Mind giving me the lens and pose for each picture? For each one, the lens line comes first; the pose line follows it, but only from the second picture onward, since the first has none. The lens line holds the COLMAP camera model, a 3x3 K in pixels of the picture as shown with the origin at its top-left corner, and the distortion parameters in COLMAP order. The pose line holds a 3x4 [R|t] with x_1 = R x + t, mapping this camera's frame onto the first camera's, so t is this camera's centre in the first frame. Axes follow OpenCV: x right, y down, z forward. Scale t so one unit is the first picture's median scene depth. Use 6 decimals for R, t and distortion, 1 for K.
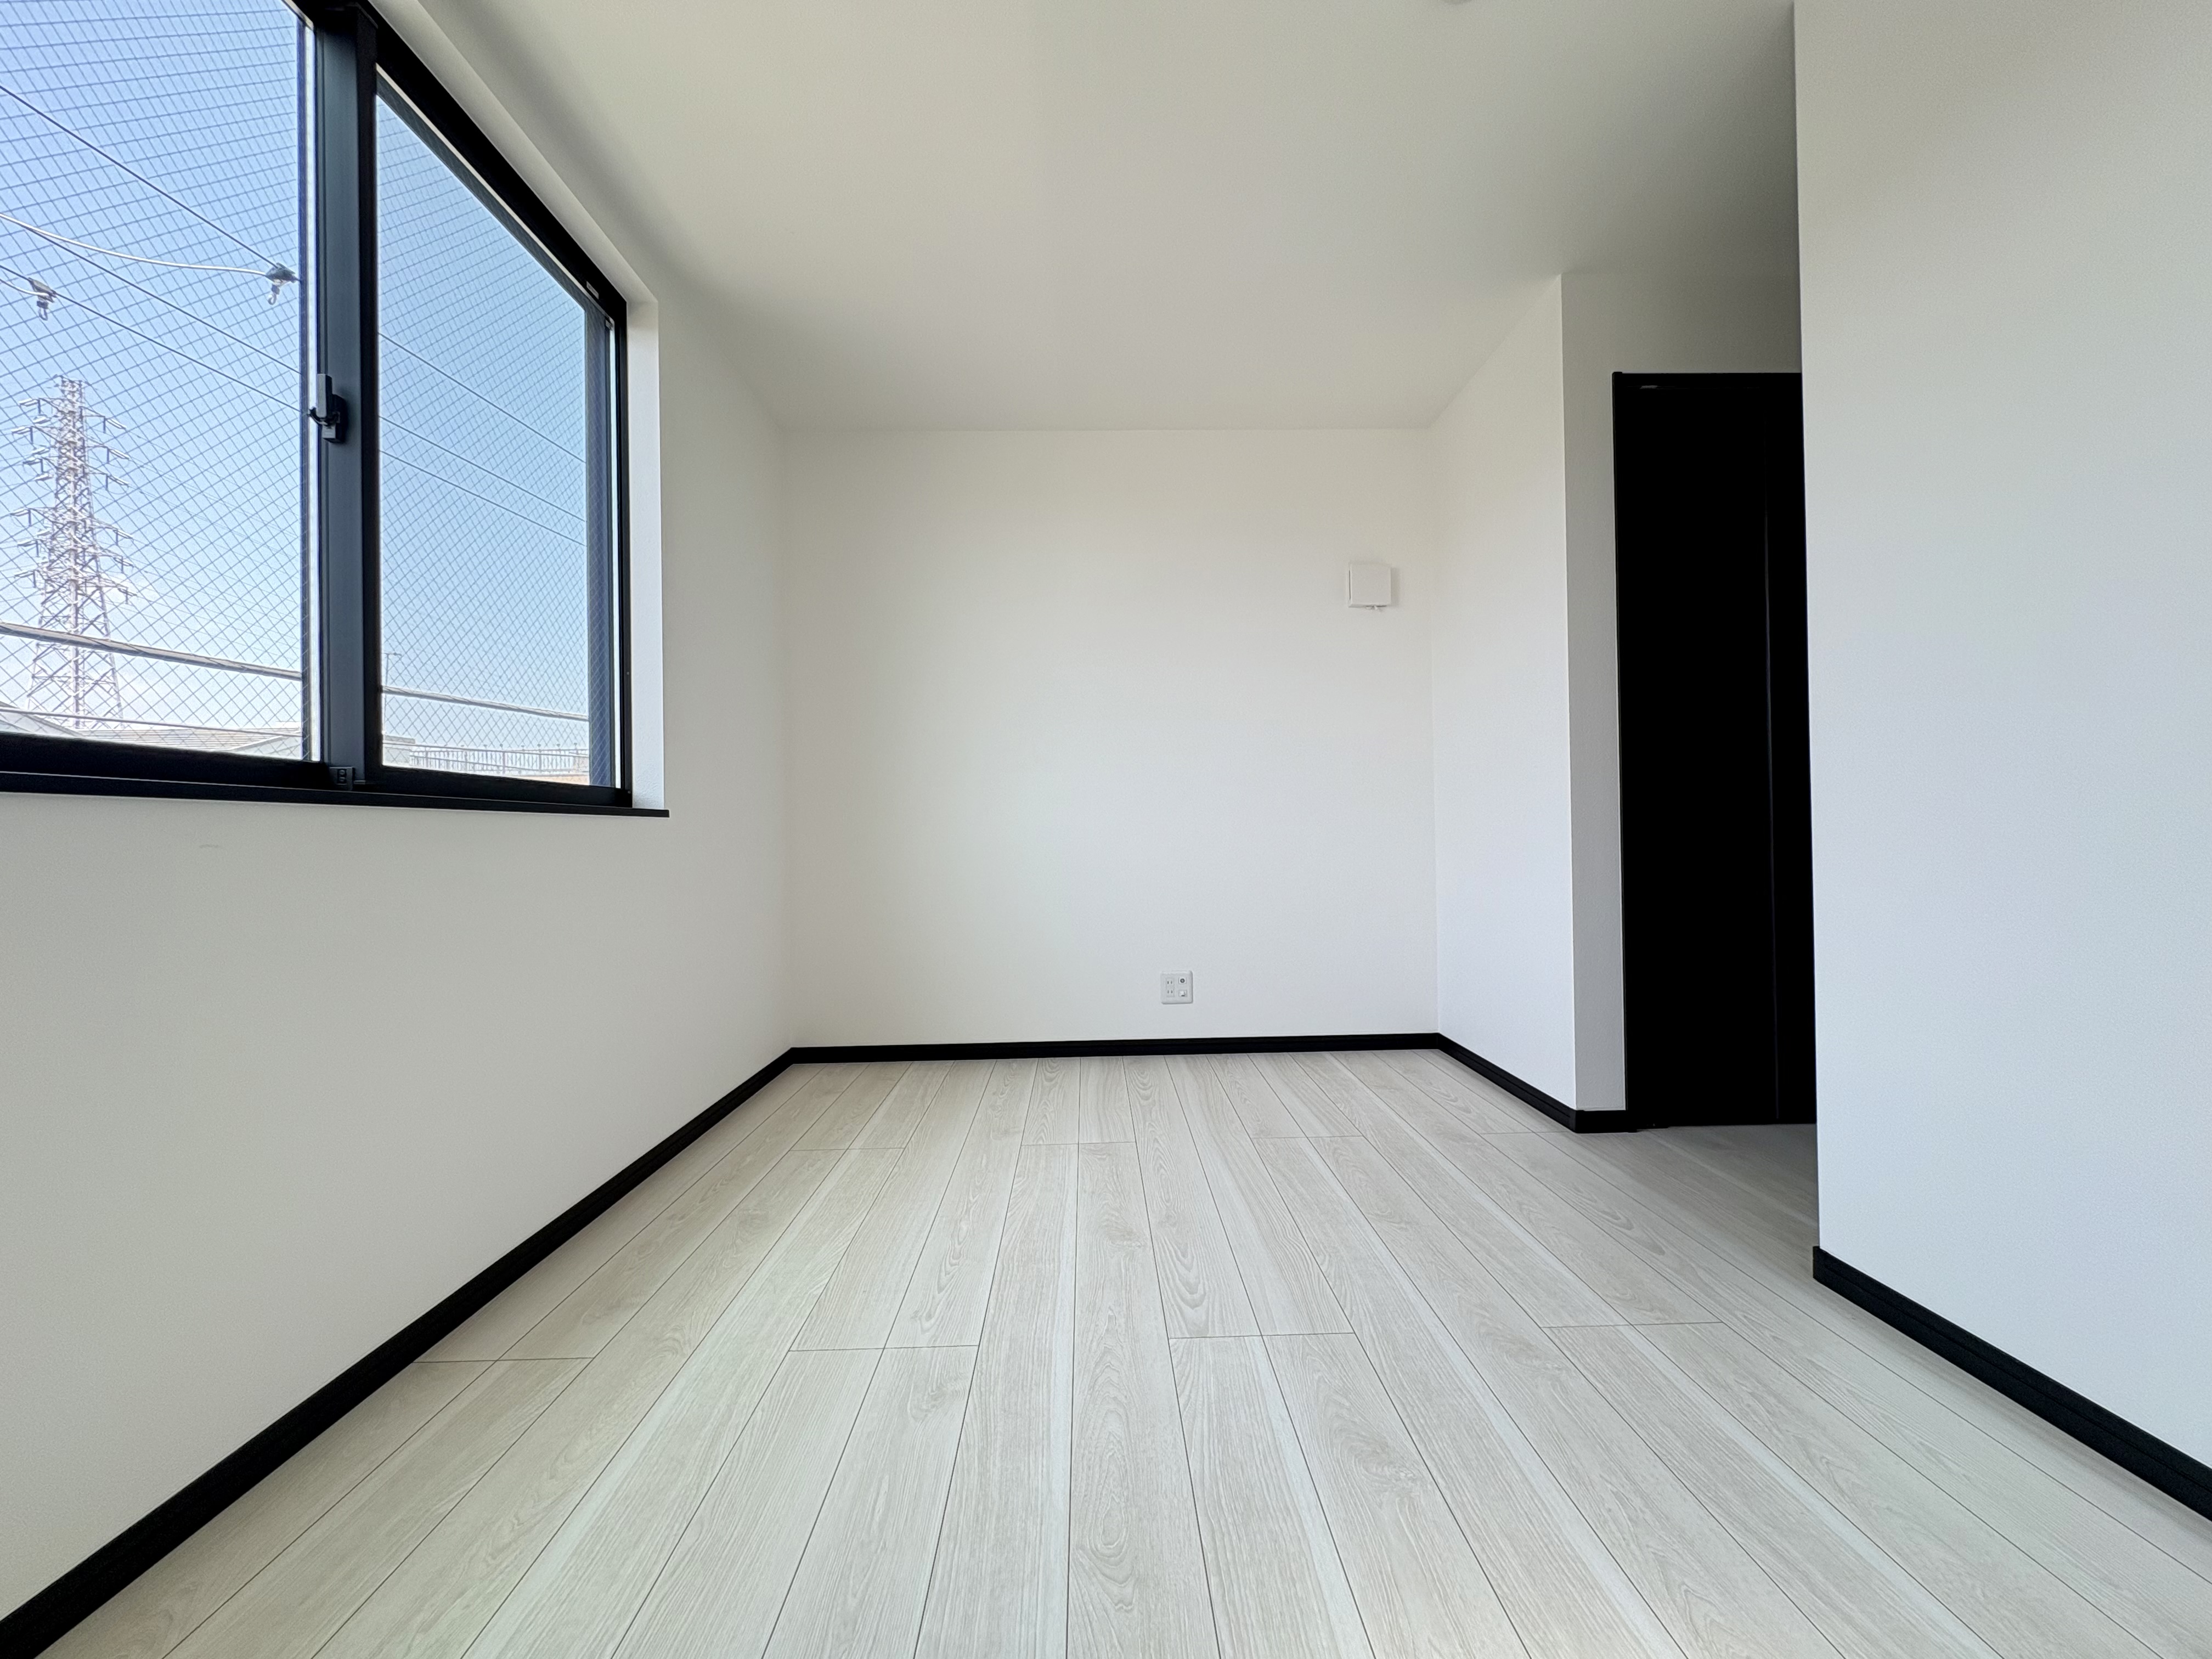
lens RADIAL K [[880.7, 0, 1104.7], [0, 880.7, 825.4], [0, 0, 1]] dist [0.004483, -0.000022]
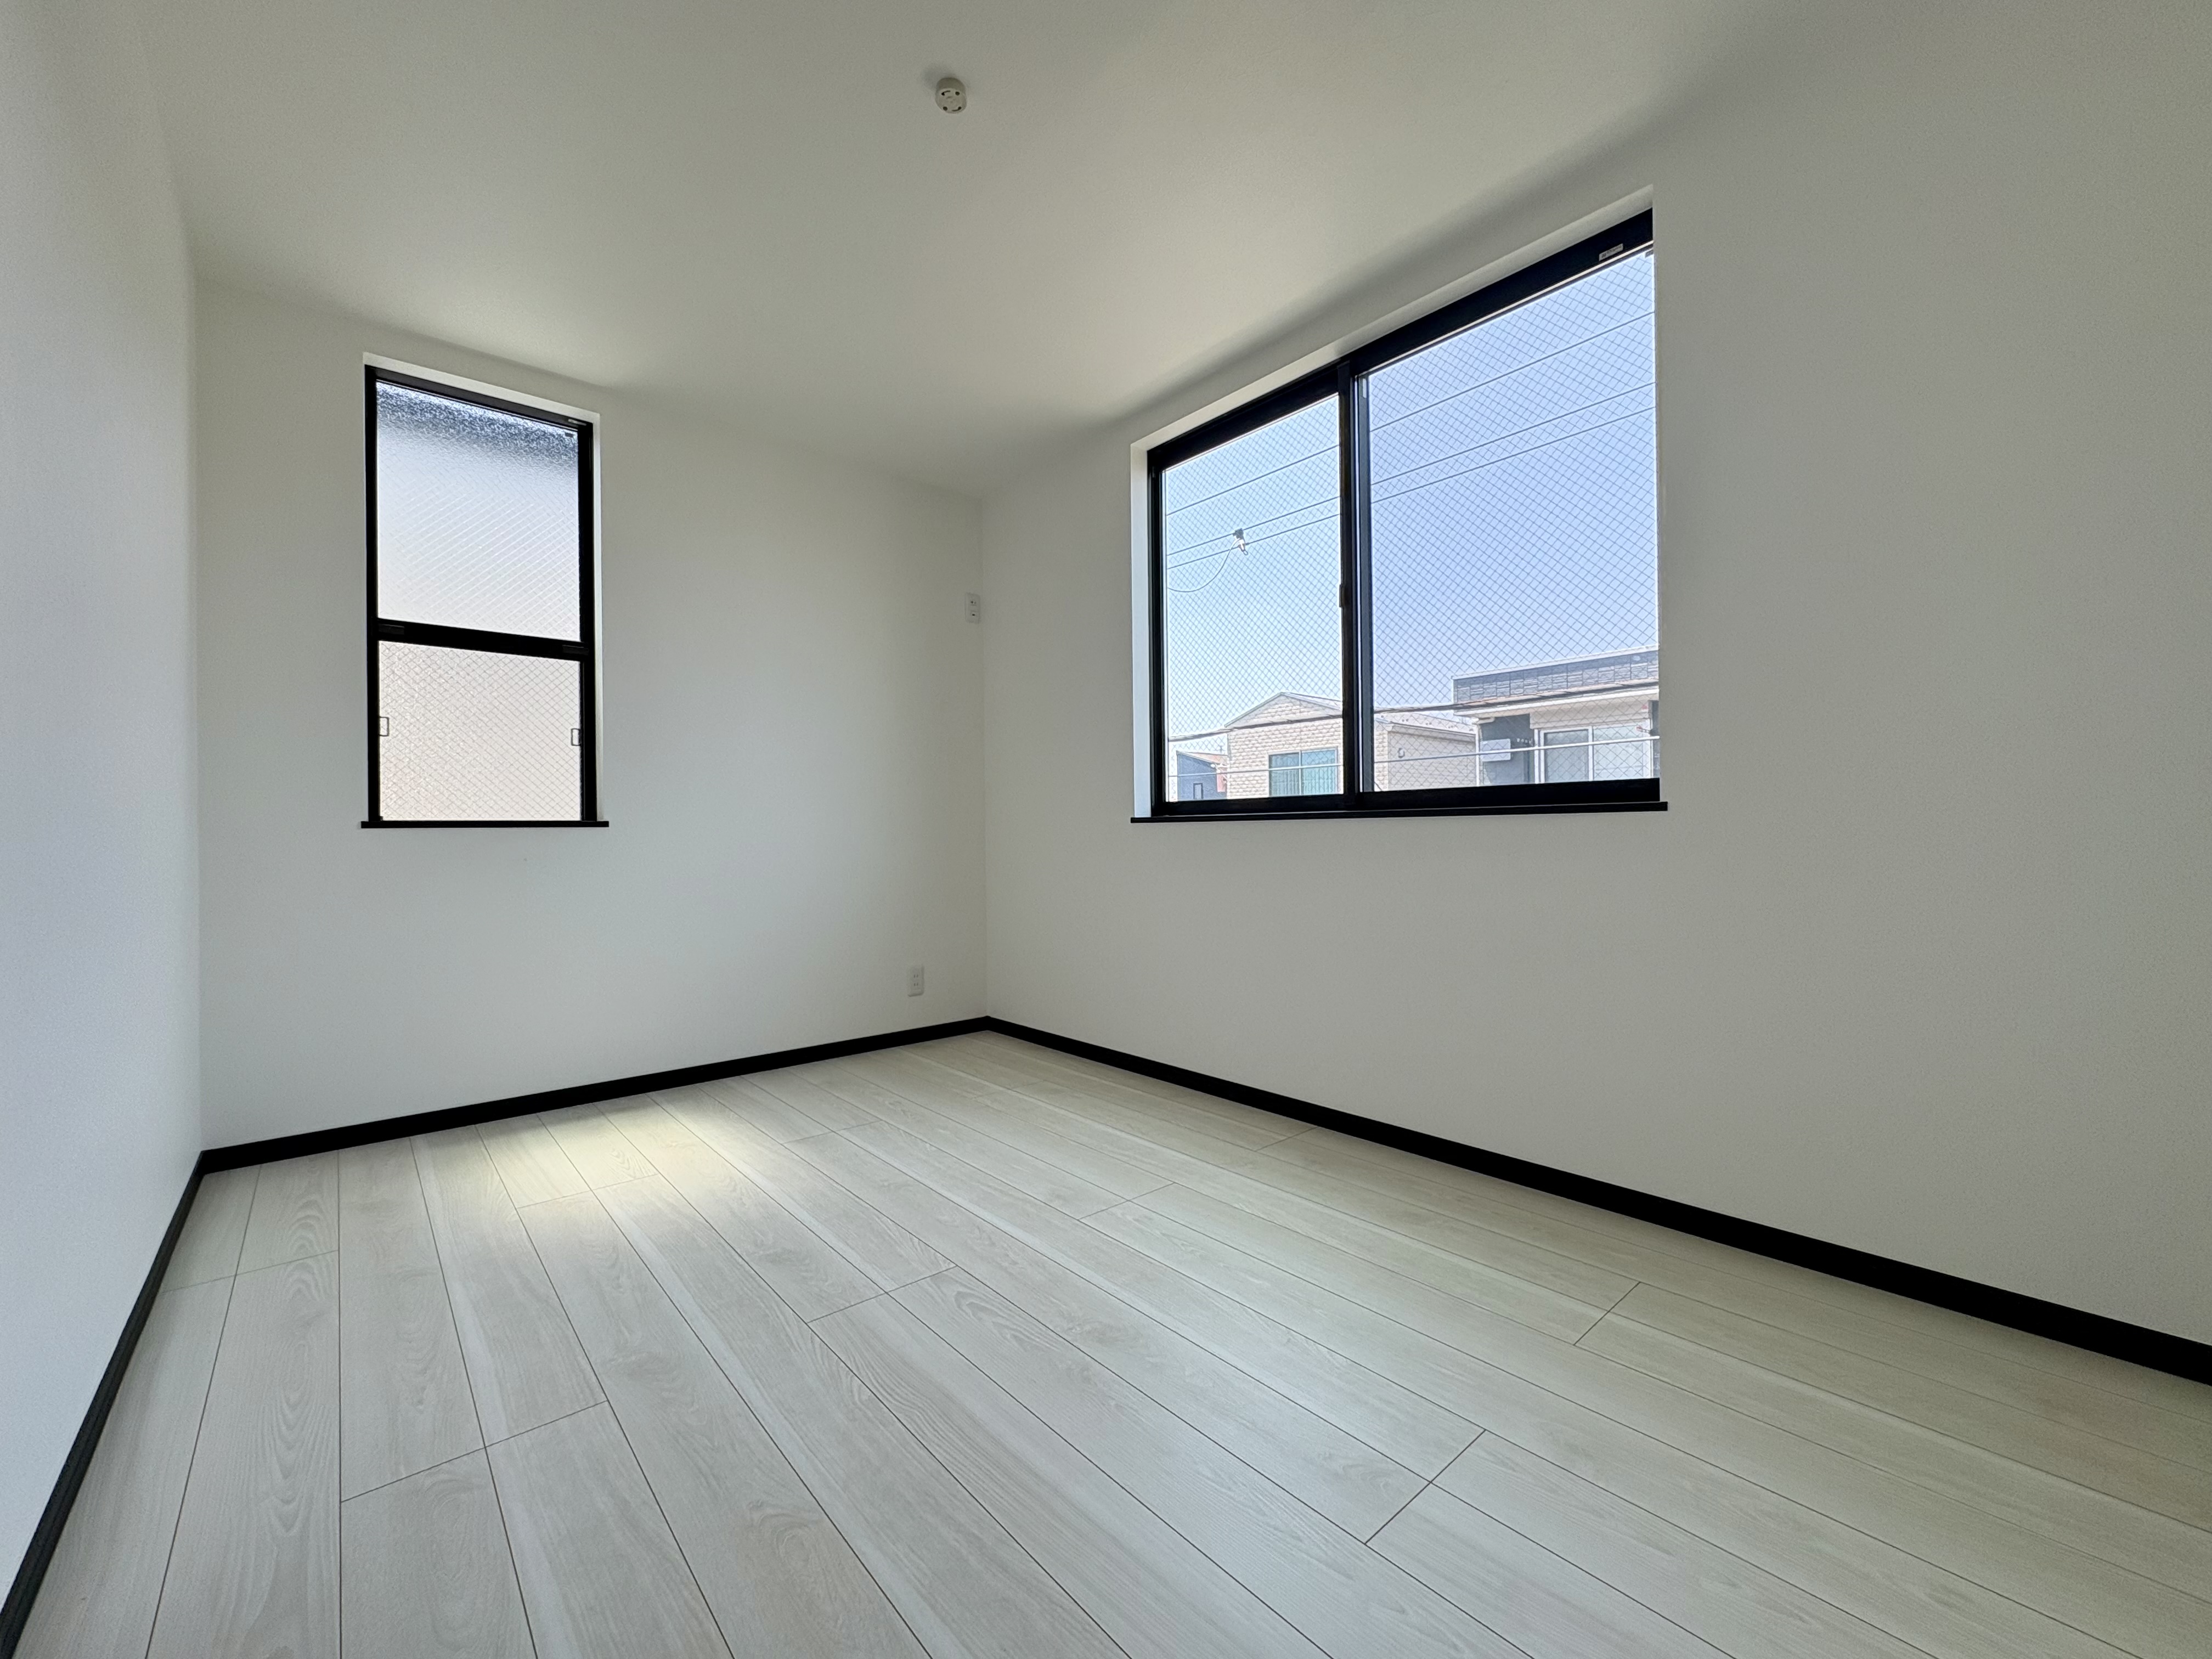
lens RADIAL K [[880.7, 0, 1109.6], [0, 880.7, 834.0], [0, 0, 1]] dist [0.004483, -0.000022]
pose [[-0.765122, 0.024679, -0.643412, 0.648062], [0.028825, 0.999576, 0.004062, -0.009916], [0.643240, -0.015438, -0.765509, 1.981023]]
